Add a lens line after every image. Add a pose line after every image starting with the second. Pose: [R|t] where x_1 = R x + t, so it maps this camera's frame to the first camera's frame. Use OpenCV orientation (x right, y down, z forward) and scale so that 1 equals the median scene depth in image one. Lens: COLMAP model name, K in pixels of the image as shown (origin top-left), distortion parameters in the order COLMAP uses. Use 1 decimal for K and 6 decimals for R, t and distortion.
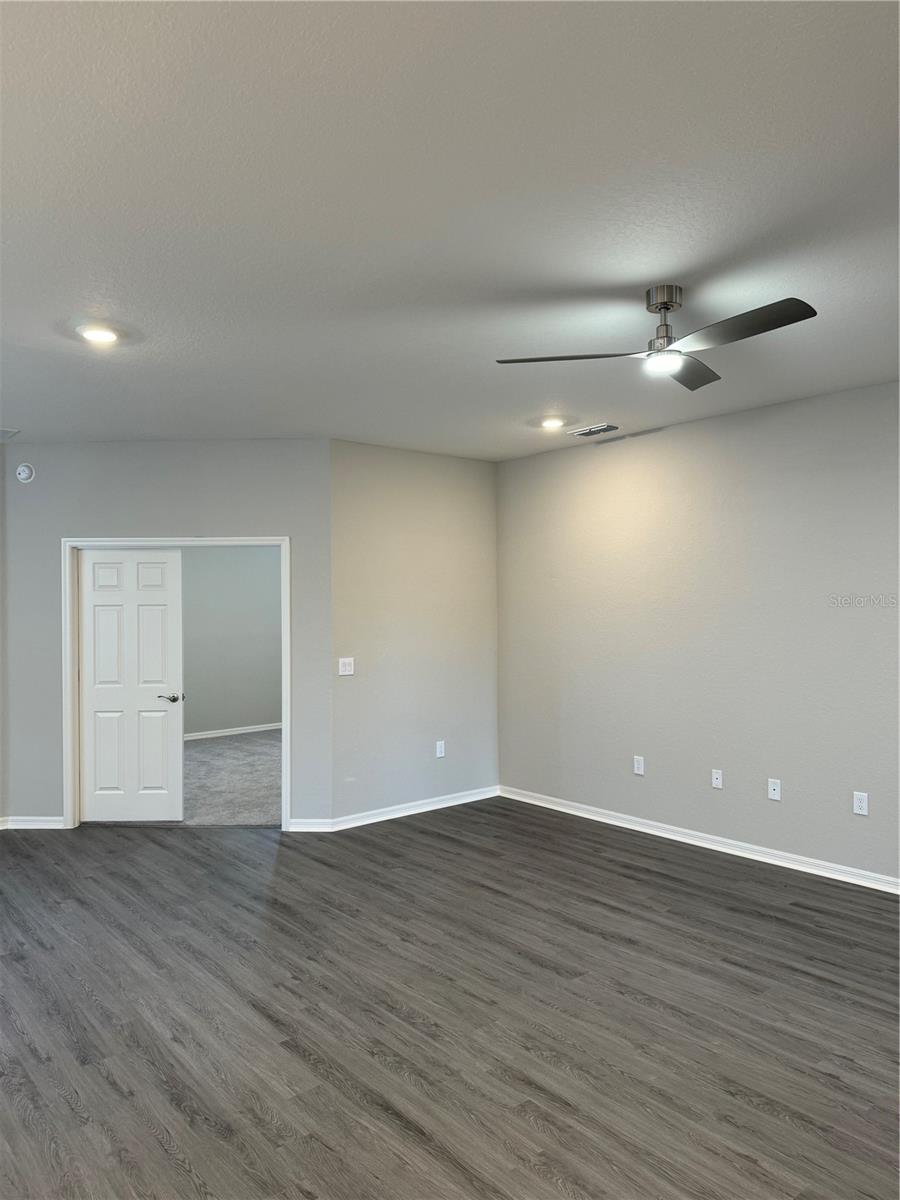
lens RADIAL K [[843.9, 0, 459.2], [0, 843.9, 602.8], [0, 0, 1]] dist [0.049135, -0.051107]
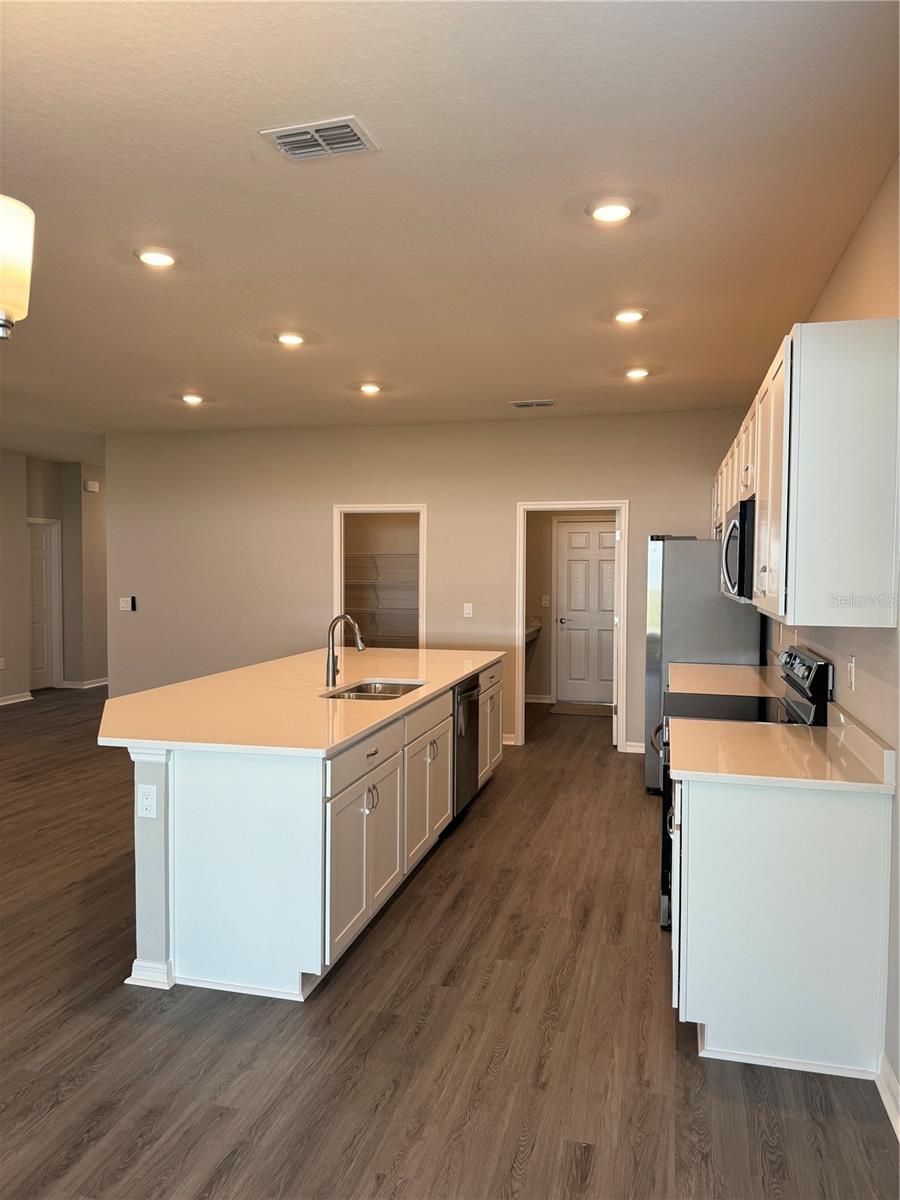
lens RADIAL K [[843.9, 0, 447.2], [0, 843.9, 590.7], [0, 0, 1]] dist [0.049135, -0.051107]
pose [[-0.566785, -0.023305, 0.823536, -1.440713], [-0.001901, 0.999634, 0.026980, 0.021589], [-0.823863, 0.013726, -0.566622, 0.788578]]
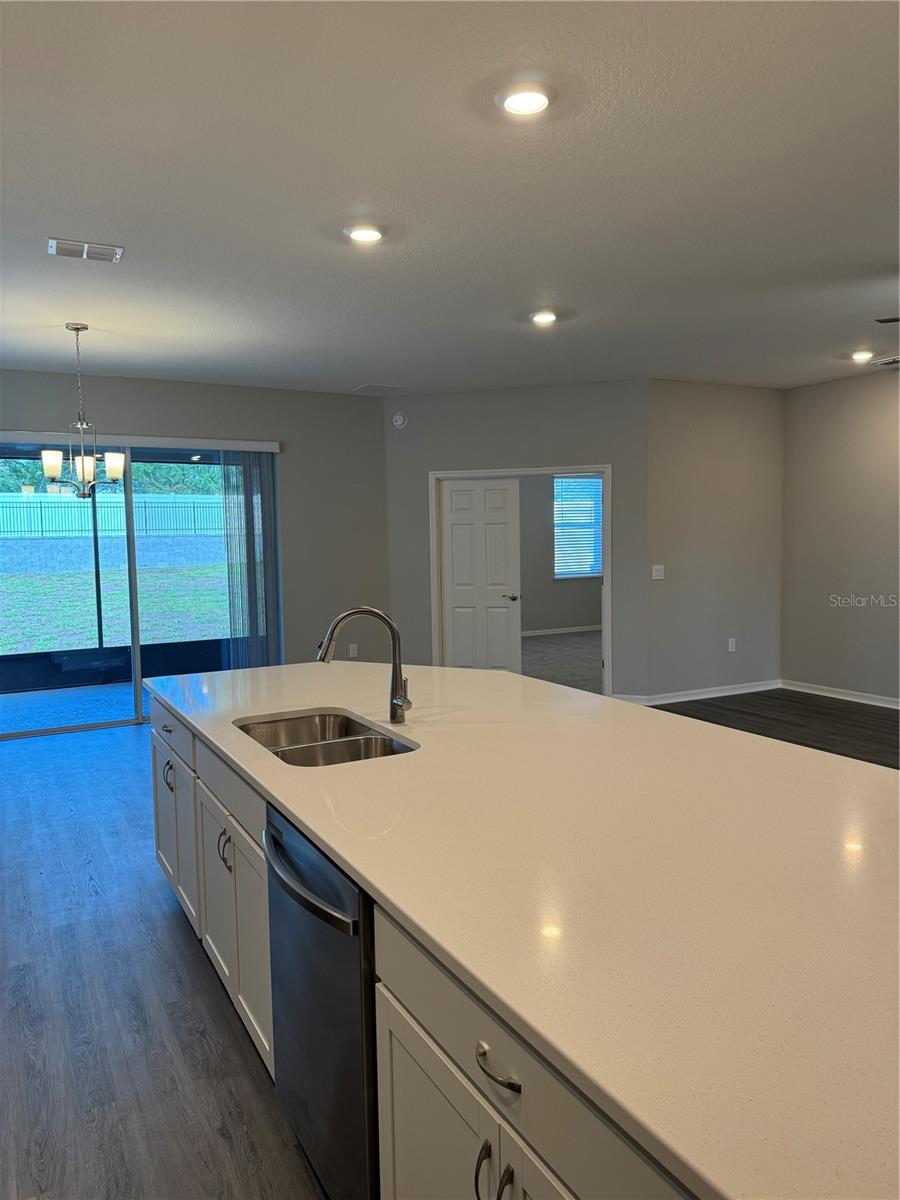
lens RADIAL K [[843.9, 0, 438.4], [0, 843.9, 598.8], [0, 0, 1]] dist [0.049135, -0.051107]
pose [[0.974127, 0.007249, -0.225886, -0.252205], [0.009780, 0.997197, 0.074177, 0.031495], [0.225790, -0.074467, 0.971326, -0.366217]]
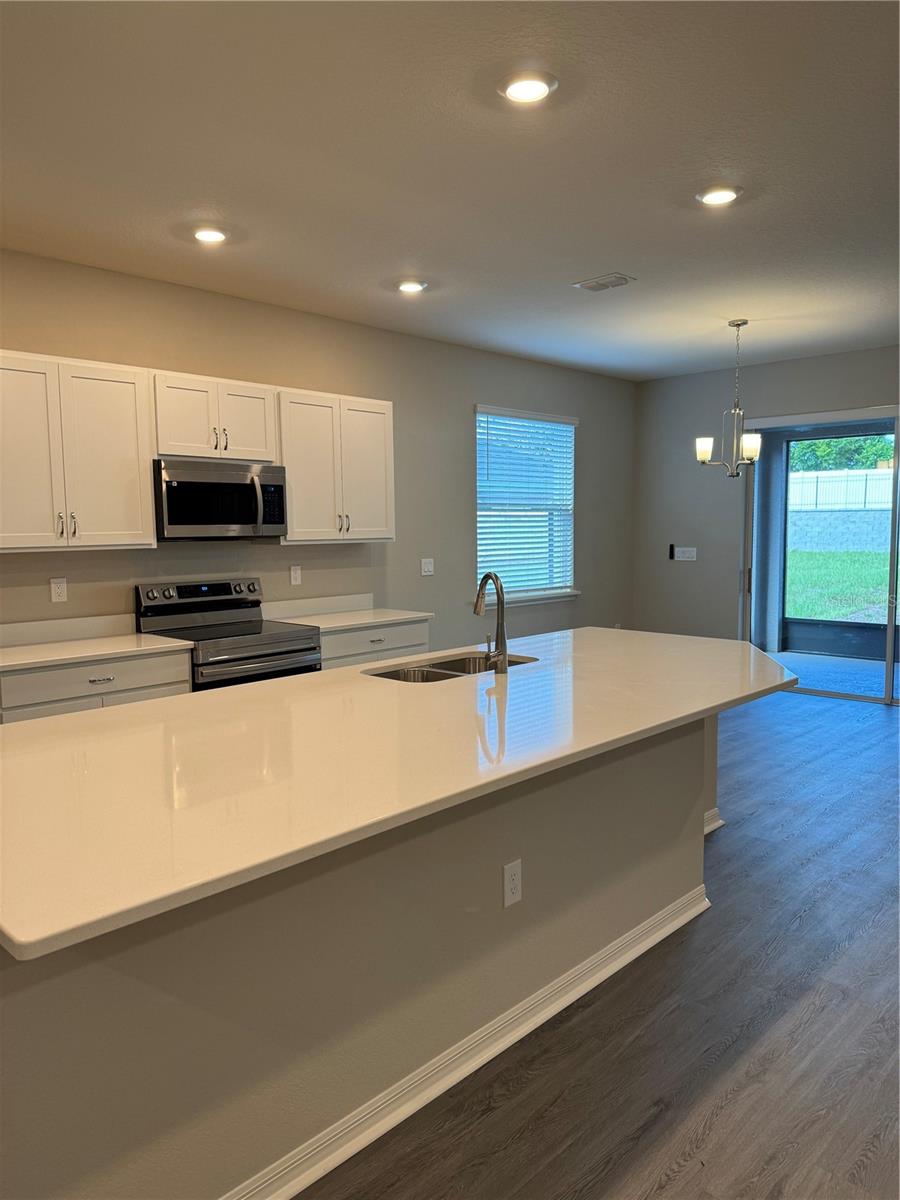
lens RADIAL K [[843.9, 0, 447.8], [0, 843.9, 609.7], [0, 0, 1]] dist [0.049135, -0.051107]
pose [[0.093539, 0.105912, -0.989966, 0.330517], [0.011085, 0.994153, 0.107407, 0.031476], [0.995554, -0.021021, 0.091818, 0.169815]]
